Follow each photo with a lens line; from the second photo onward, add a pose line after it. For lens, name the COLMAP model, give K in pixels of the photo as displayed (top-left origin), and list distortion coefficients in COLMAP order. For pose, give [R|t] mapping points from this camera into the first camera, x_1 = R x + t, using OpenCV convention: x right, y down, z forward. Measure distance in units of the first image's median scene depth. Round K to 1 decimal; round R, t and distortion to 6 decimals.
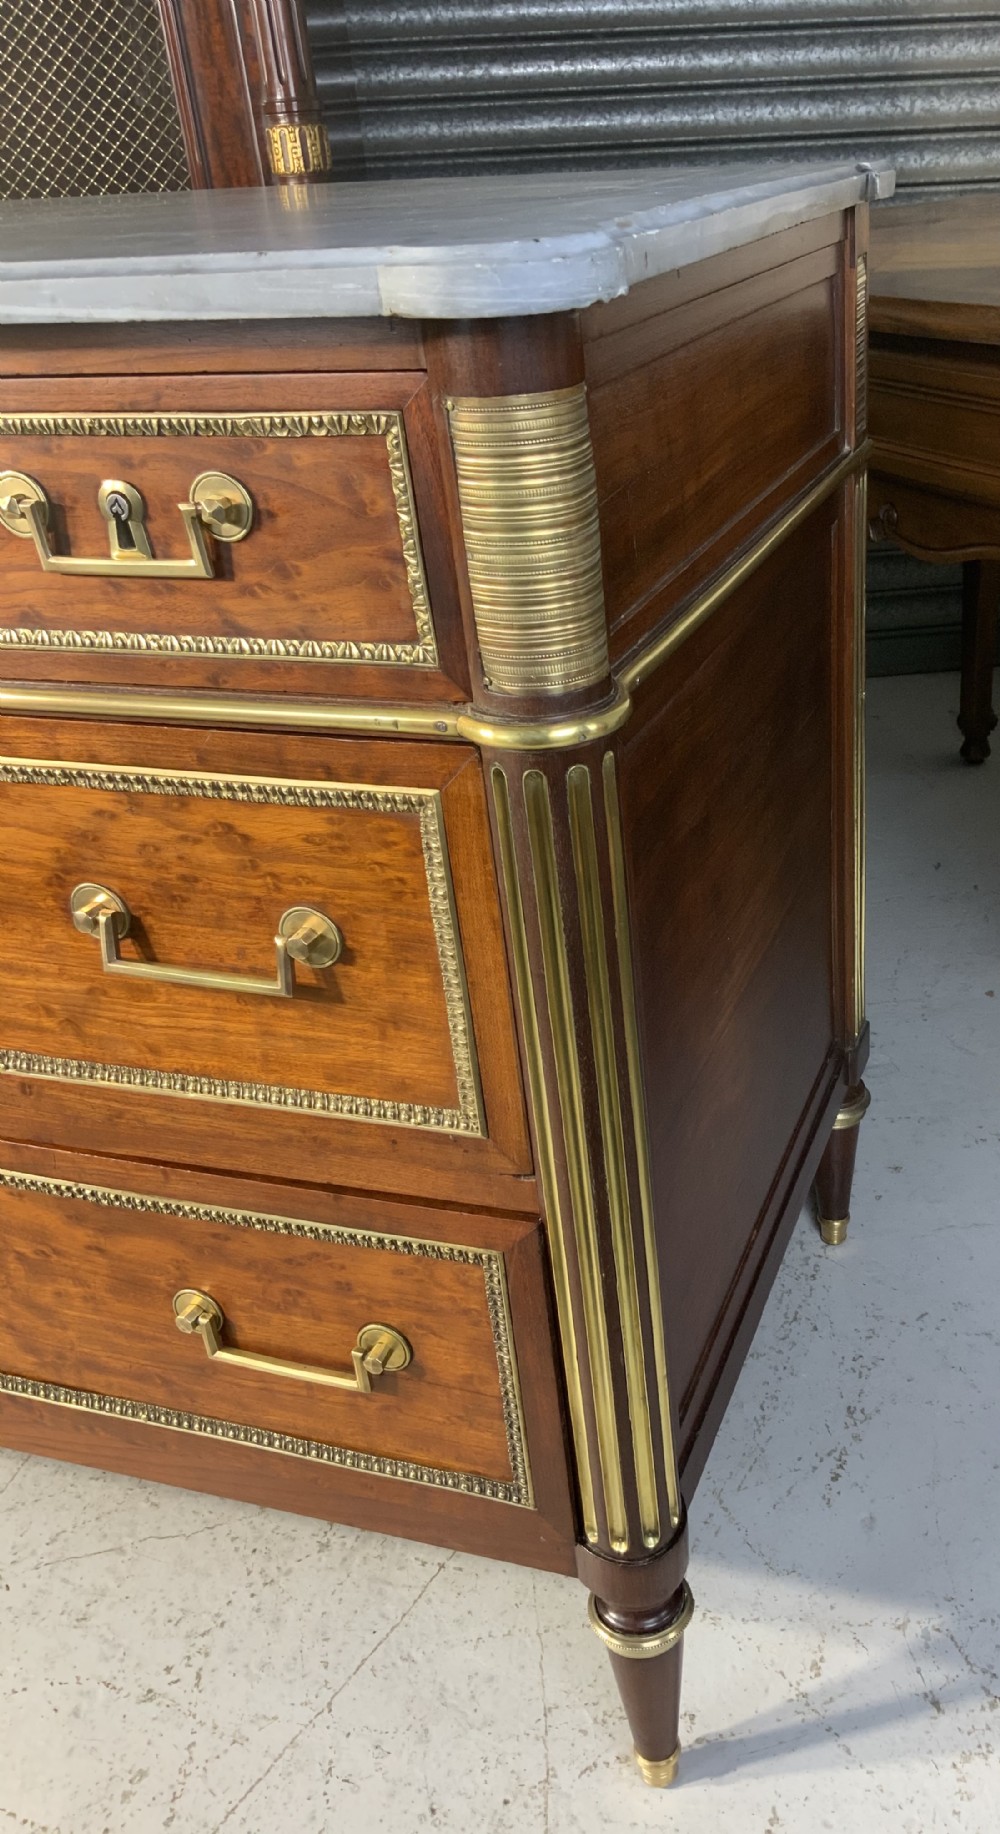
lens RADIAL K [[1519.8, 0, 694.9], [0, 1519.8, 918.8], [0, 0, 1]] dist [0.038359, -0.051186]
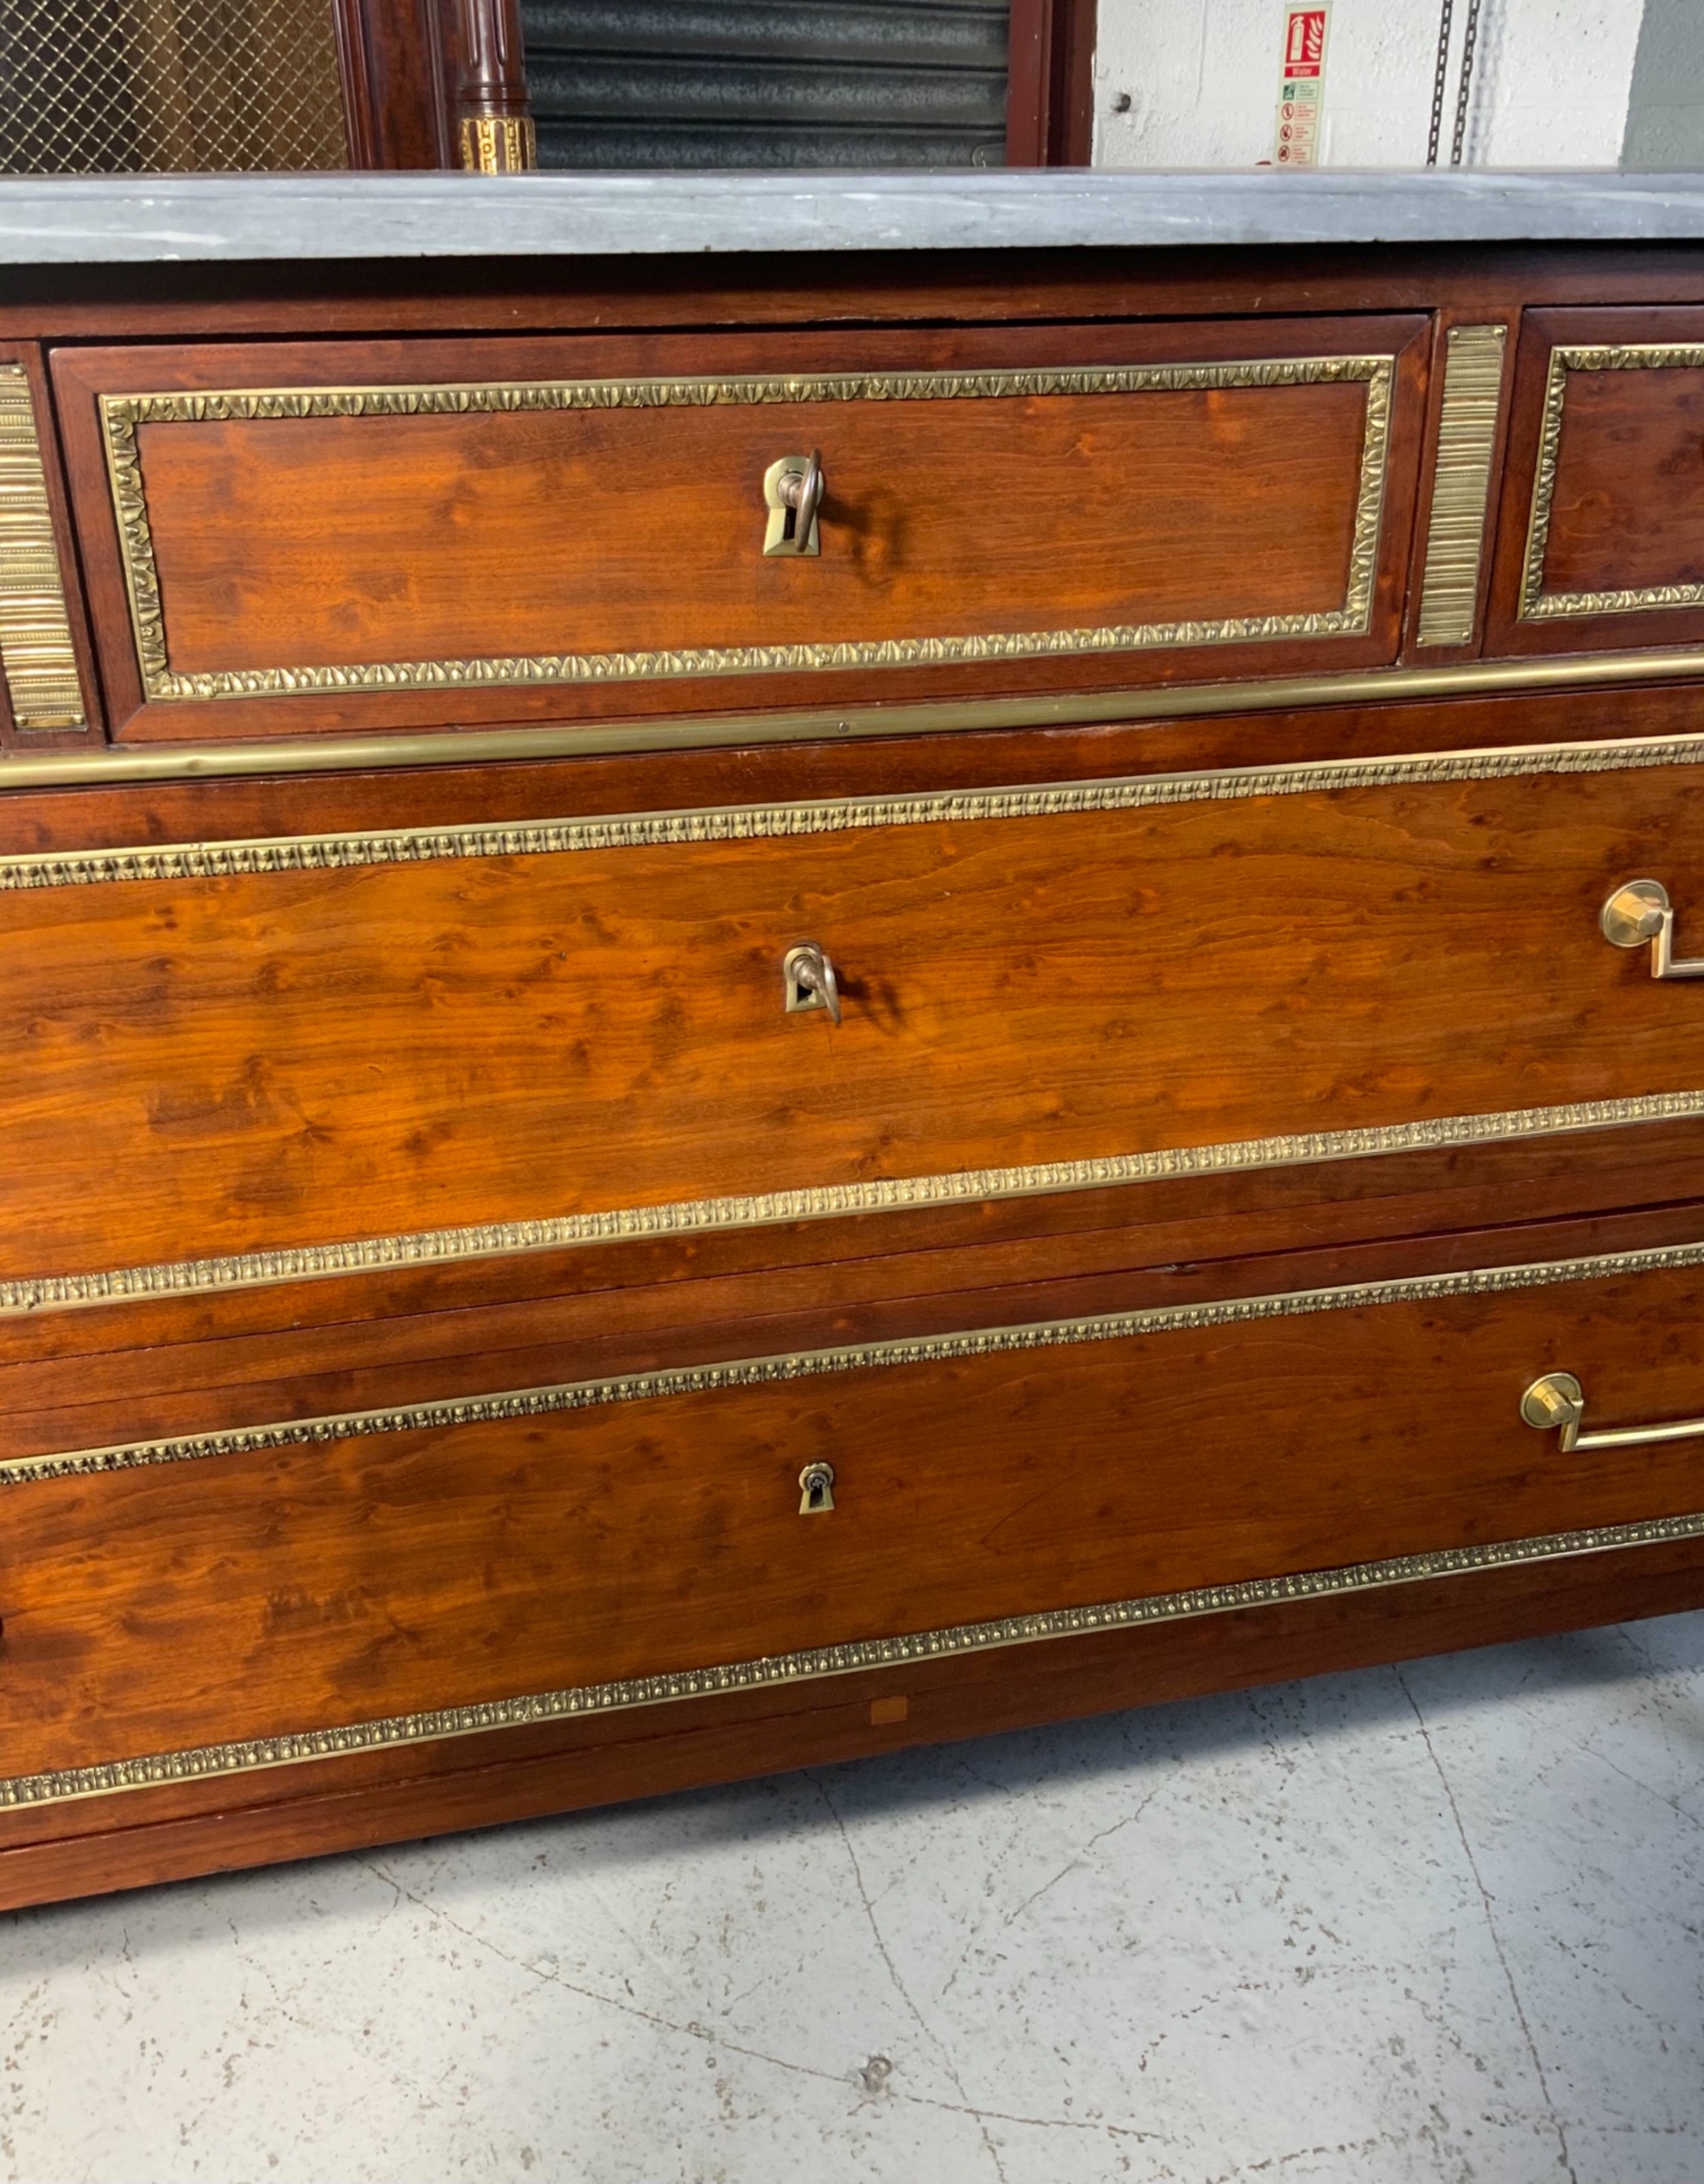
lens RADIAL K [[1880.1, 0, 856.4], [0, 1880.1, 1040.3], [0, 0, 1]] dist [0.066756, -0.112390]
pose [[0.869256, -0.166077, 0.465632, -1.470882], [0.199588, 0.979605, -0.023203, 0.003513], [-0.452282, 0.113104, 0.884674, 0.260397]]
